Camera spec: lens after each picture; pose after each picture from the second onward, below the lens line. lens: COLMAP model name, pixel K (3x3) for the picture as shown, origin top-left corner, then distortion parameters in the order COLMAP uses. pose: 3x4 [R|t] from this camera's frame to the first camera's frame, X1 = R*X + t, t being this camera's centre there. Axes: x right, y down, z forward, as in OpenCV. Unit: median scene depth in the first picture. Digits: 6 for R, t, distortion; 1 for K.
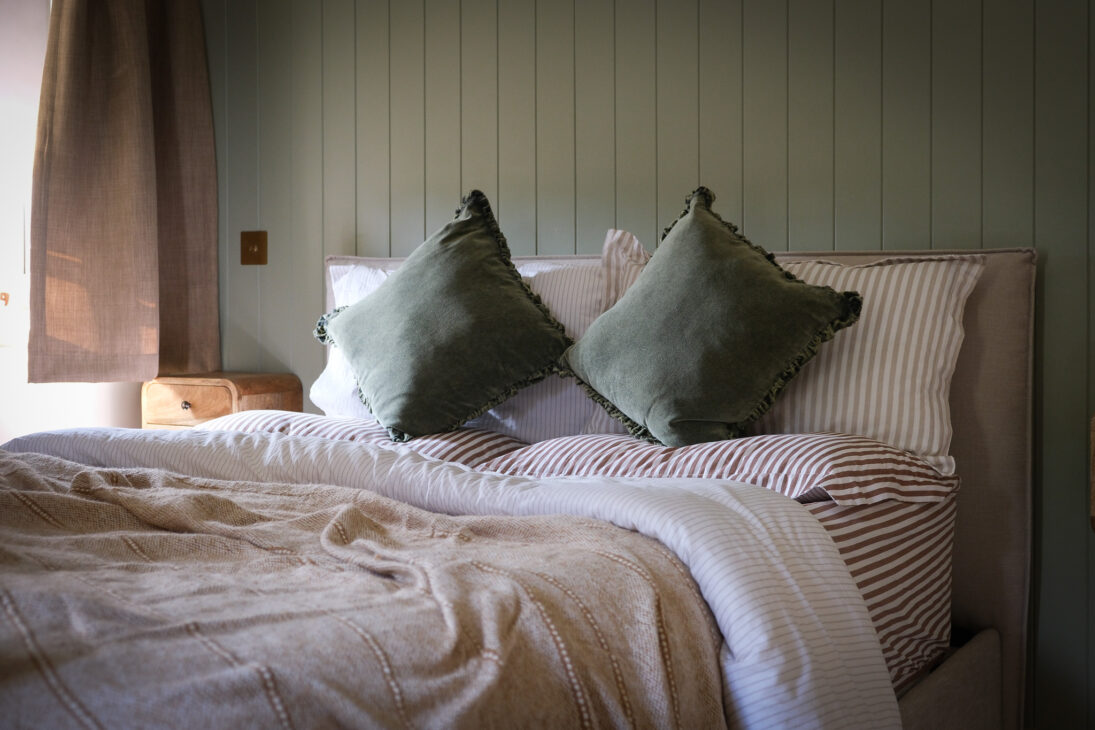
lens RADIAL K [[1347.6, 0, 547.5], [0, 1347.6, 365.0], [0, 0, 1]] dist [-0.002143, -0.009580]
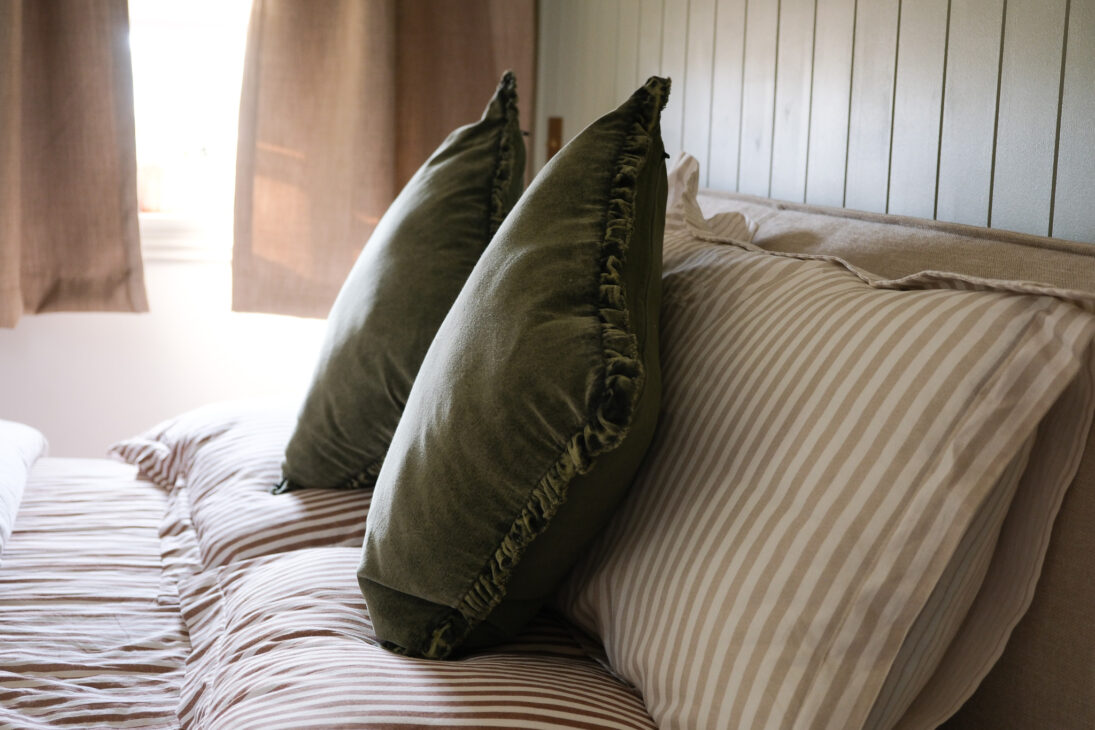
lens RADIAL K [[1612.2, 0, 547.5], [0, 1612.2, 365.0], [0, 0, 1]] dist [0.016585, 0.017798]
pose [[0.705627, 0.130478, -0.696467, 0.464089], [-0.065355, 0.990695, 0.119385, -0.093486], [0.705564, -0.038724, 0.707588, 0.545858]]
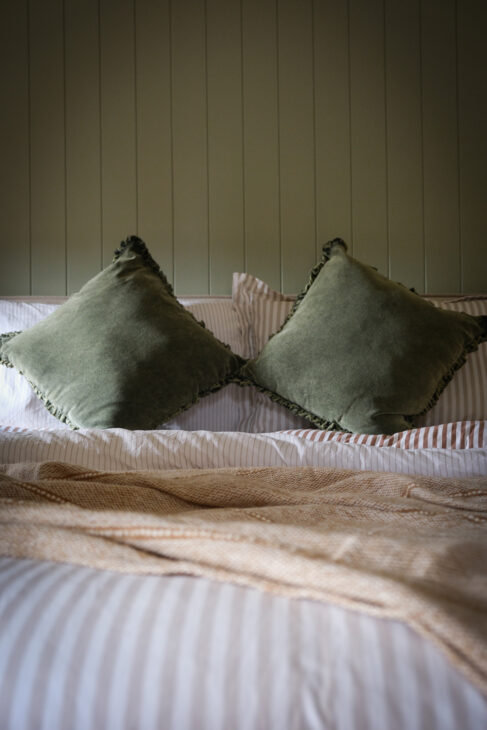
lens RADIAL K [[944.6, 0, 243.5], [0, 944.6, 365.0], [0, 0, 1]] dist [-0.009545, -0.003687]
pose [[0.905703, -0.000452, 0.423913, -0.342348], [0.024275, 0.998414, -0.050798, 0.032319], [-0.423217, 0.056298, 0.904277, 0.217225]]
